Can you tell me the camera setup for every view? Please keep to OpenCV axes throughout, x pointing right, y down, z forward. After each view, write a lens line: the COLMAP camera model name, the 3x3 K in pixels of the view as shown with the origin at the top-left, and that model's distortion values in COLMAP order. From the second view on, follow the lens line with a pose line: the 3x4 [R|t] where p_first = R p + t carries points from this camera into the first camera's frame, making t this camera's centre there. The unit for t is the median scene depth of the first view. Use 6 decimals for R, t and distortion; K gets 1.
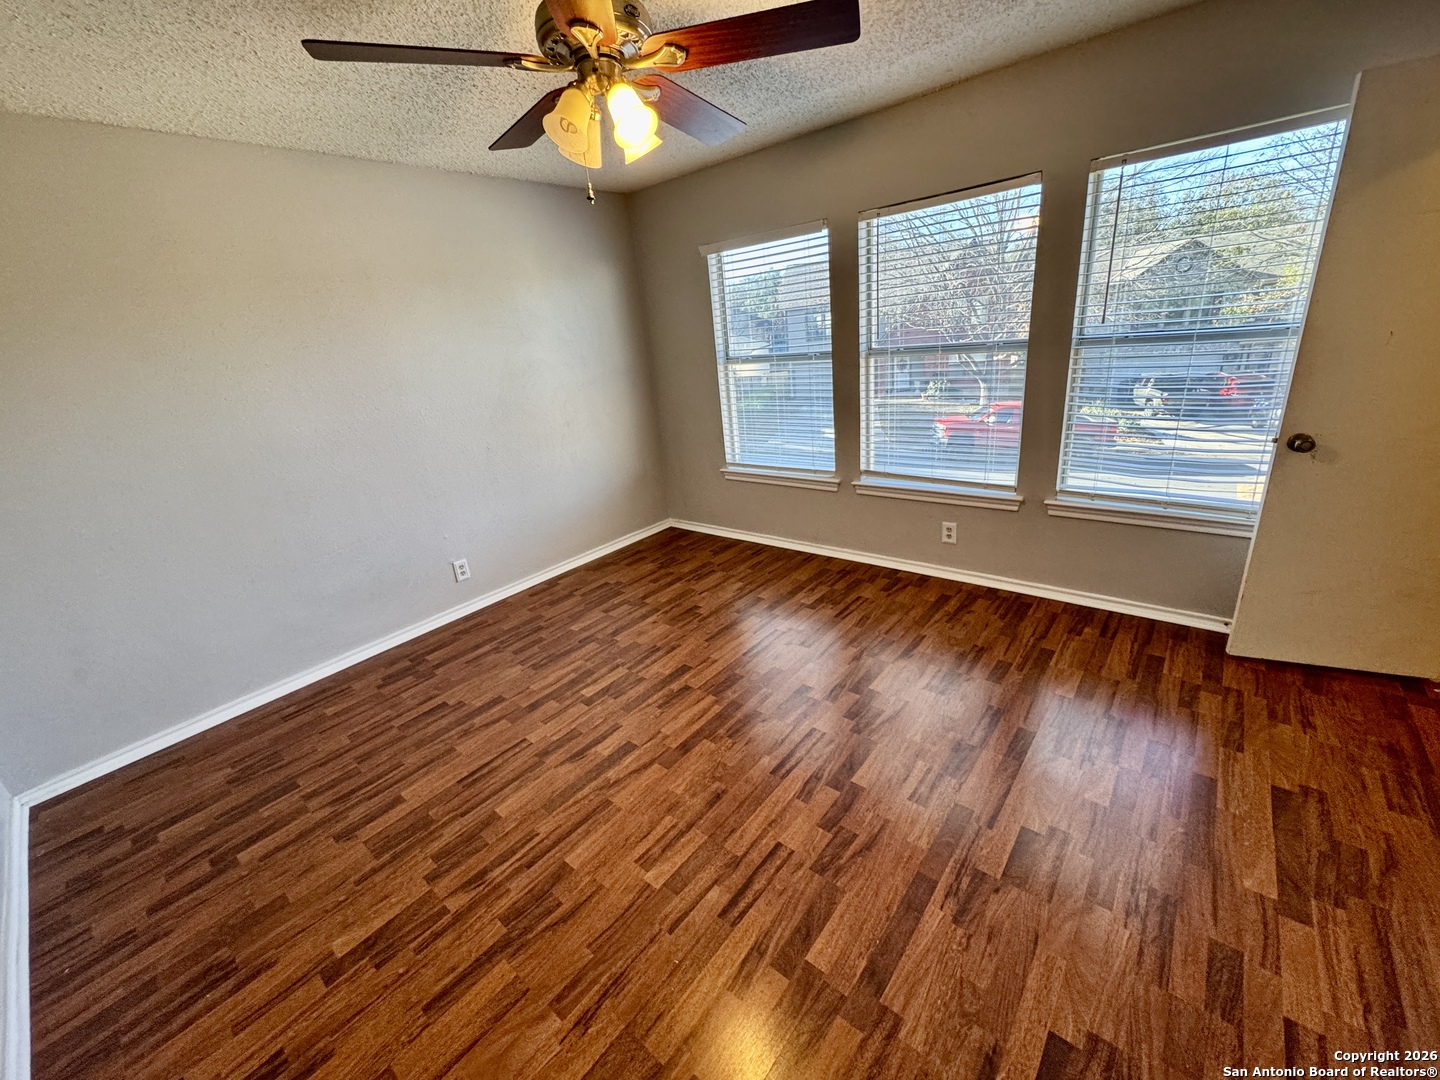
lens RADIAL K [[572.8, 0, 718.1], [0, 572.8, 536.6], [0, 0, 1]] dist [-0.002047, 0.000449]
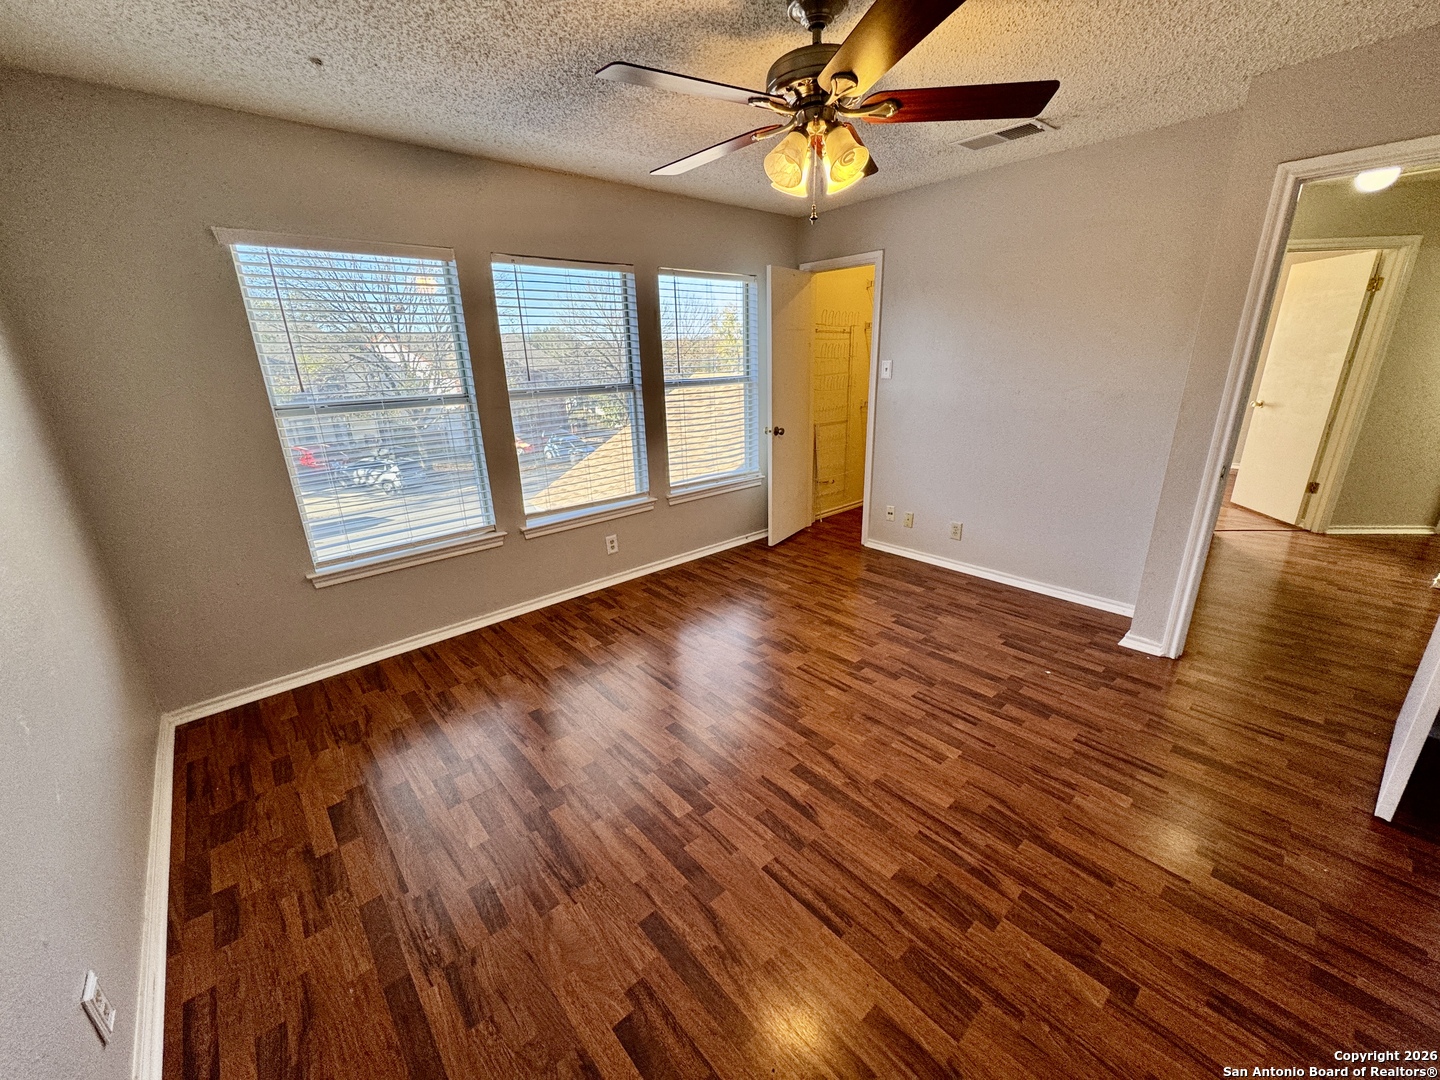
lens RADIAL K [[572.8, 0, 713.3], [0, 572.8, 539.5], [0, 0, 1]] dist [-0.002047, 0.000449]
pose [[0.156791, -0.223438, 0.962025, -1.015380], [0.344783, 0.925172, 0.158686, -0.192295], [-0.925495, 0.306809, 0.222096, 0.801075]]
